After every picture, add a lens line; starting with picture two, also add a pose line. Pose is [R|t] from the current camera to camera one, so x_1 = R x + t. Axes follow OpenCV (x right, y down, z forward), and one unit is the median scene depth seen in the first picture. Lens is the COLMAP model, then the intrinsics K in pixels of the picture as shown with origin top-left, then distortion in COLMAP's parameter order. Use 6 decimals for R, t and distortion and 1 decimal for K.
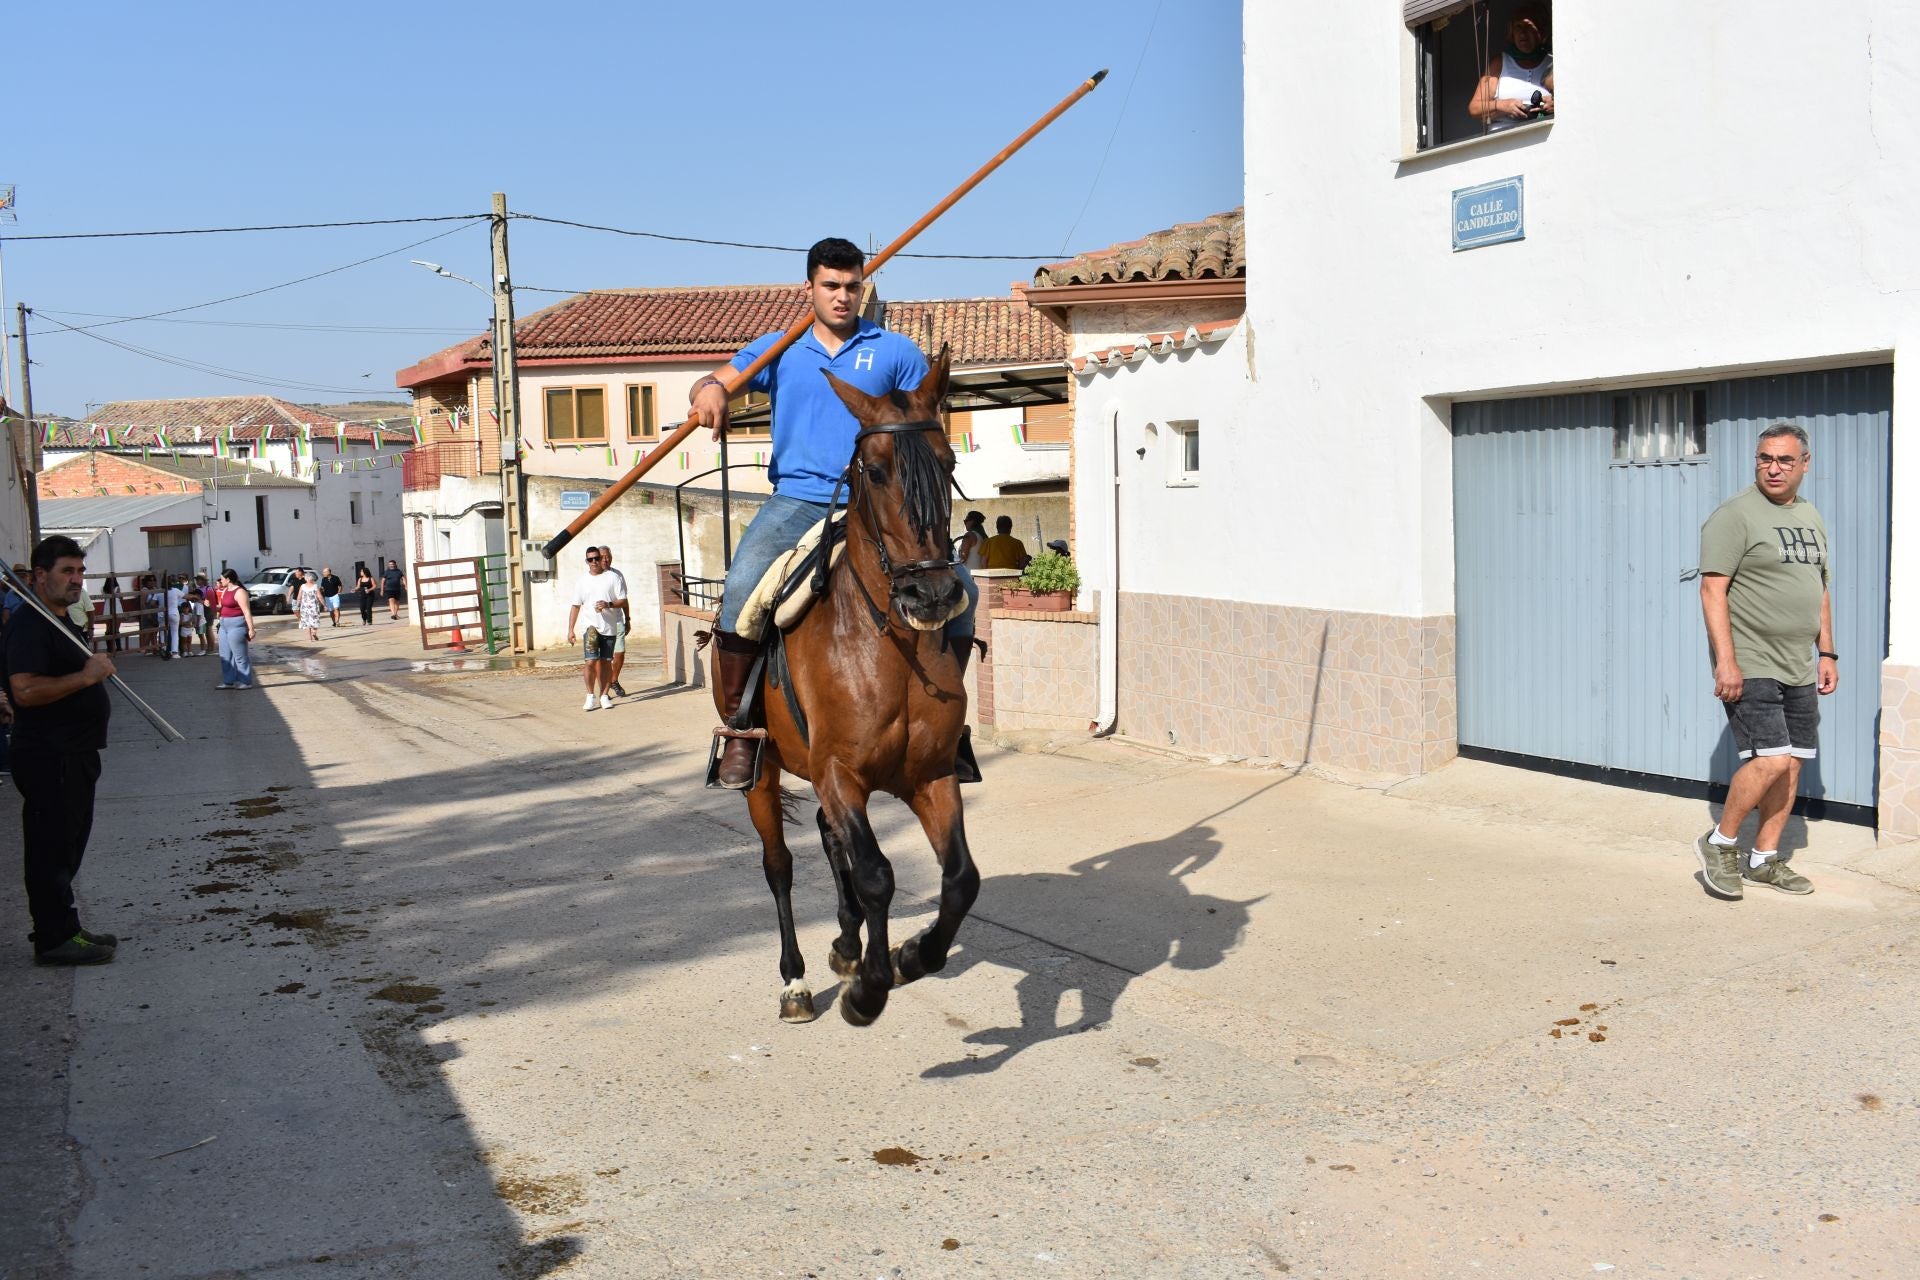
lens RADIAL K [[1638.9, 0, 922.1], [0, 1638.9, 640.8], [0, 0, 1]] dist [-0.067545, -0.005773]
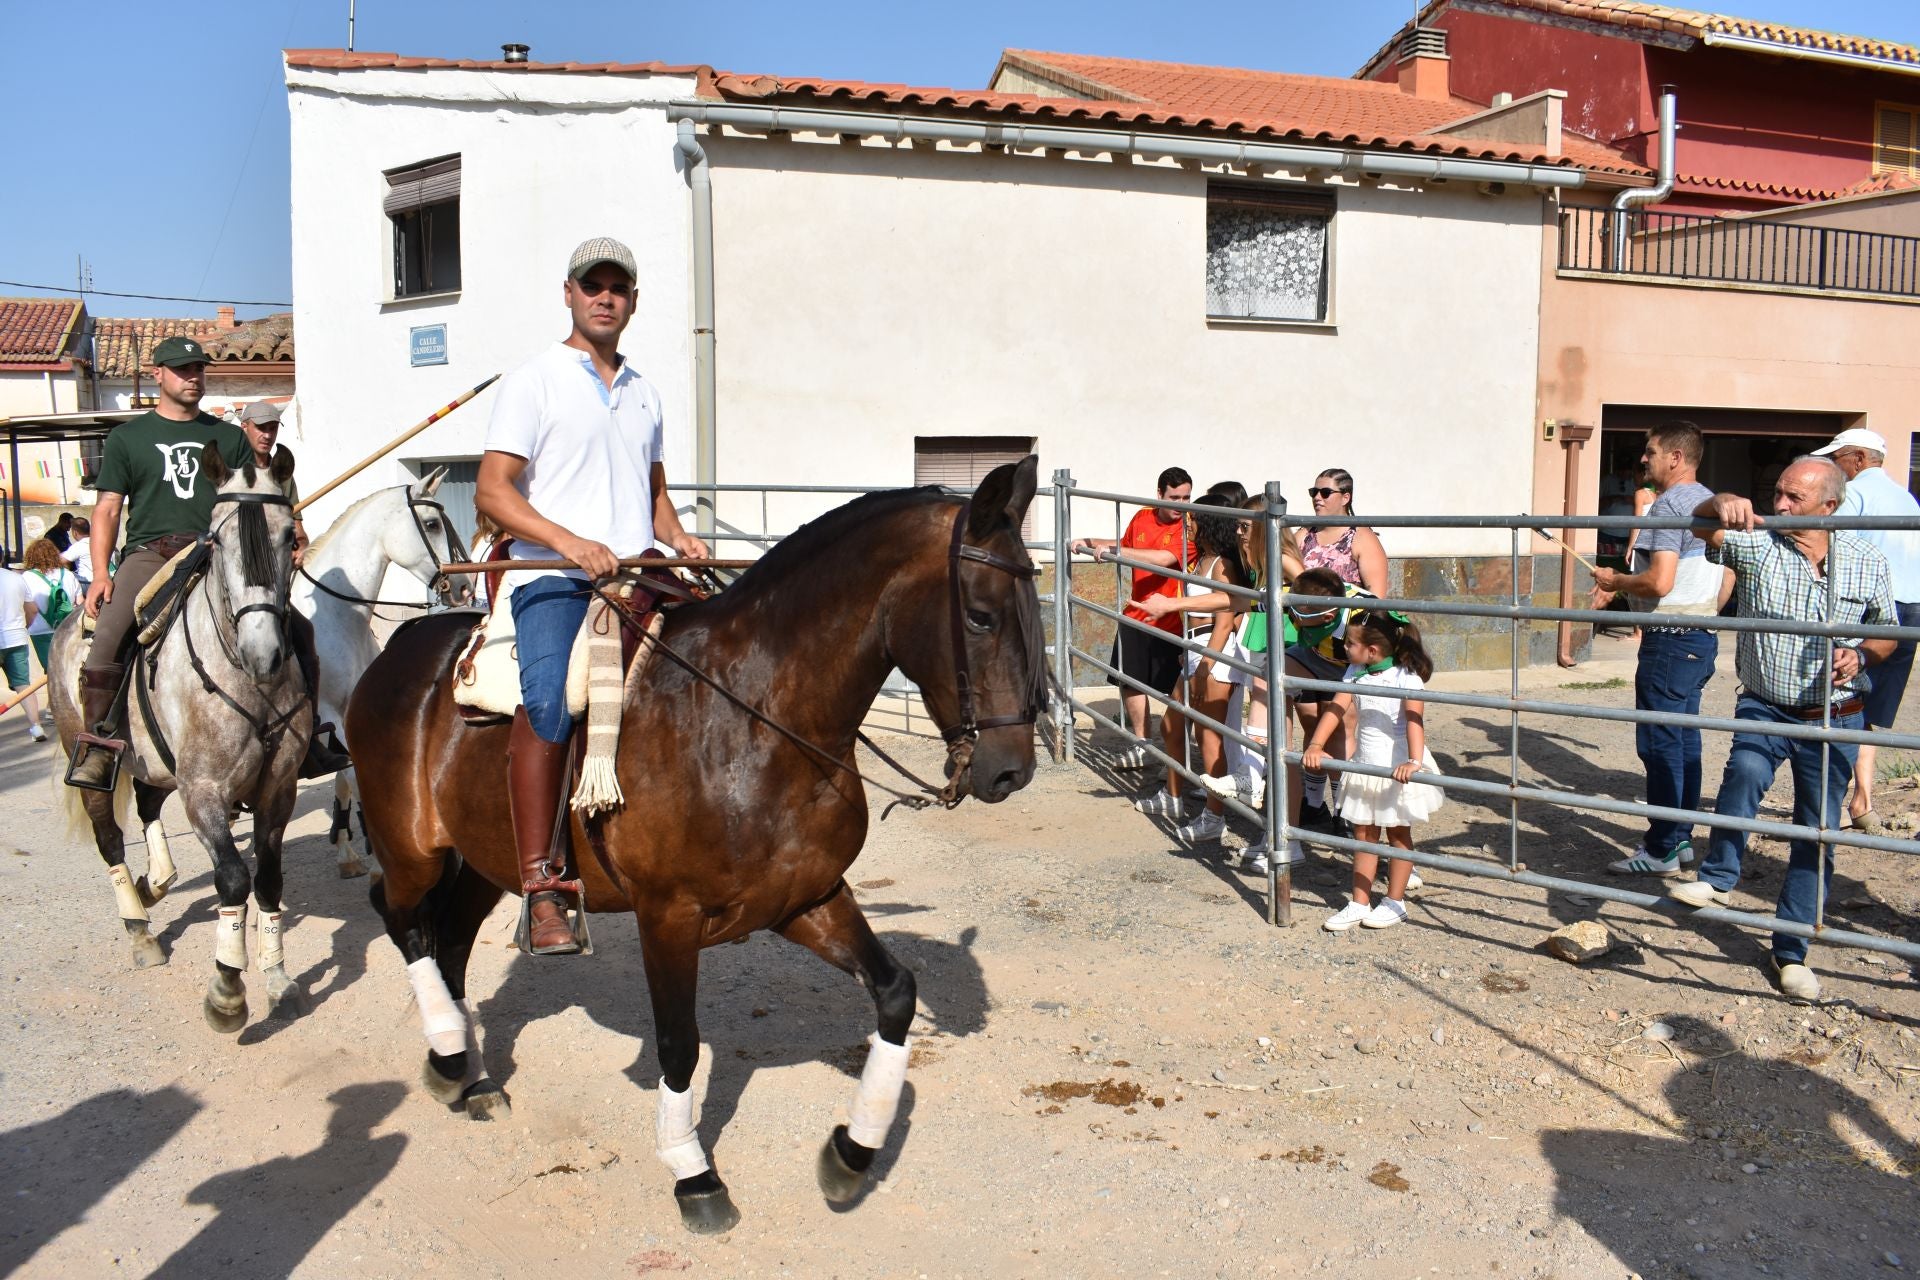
lens RADIAL K [[1509.9, 0, 935.1], [0, 1509.9, 638.1], [0, 0, 1]] dist [-0.163051, 0.142325]
pose [[0.890794, -0.028886, 0.453489, 0.044725], [0.022002, 0.999549, 0.020450, 0.000286], [-0.453875, -0.008239, 0.891027, -0.169757]]
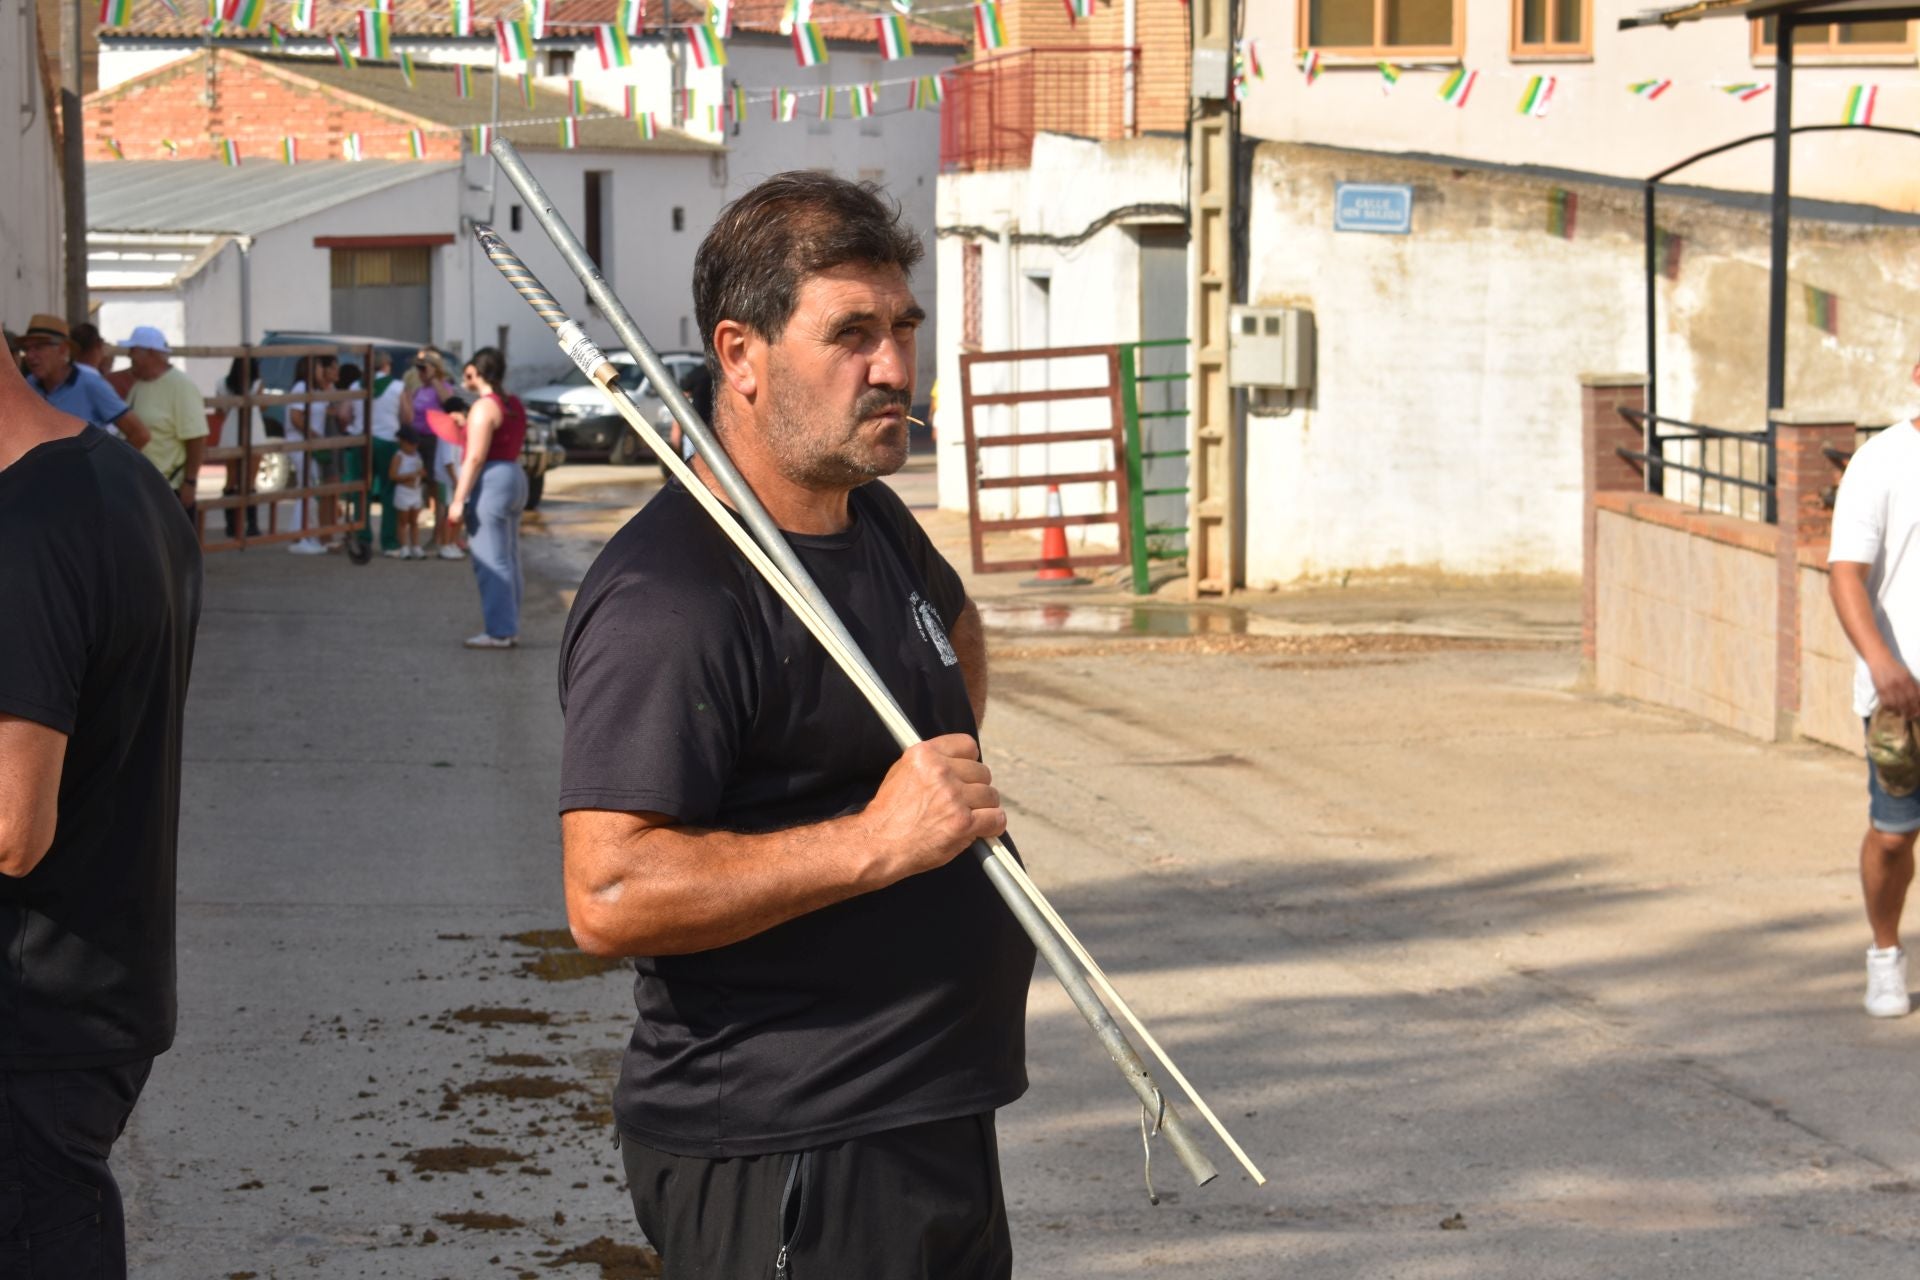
lens RADIAL K [[4227.4, 0, 993.5], [0, 4227.4, 637.3], [0, 0, 1]] dist [0.062878, 0.449063]
pose [[0.957307, 0.057091, -0.283379, -0.008825], [-0.053150, 0.998353, 0.021584, -0.001480], [0.284145, -0.005601, 0.958765, 0.014217]]
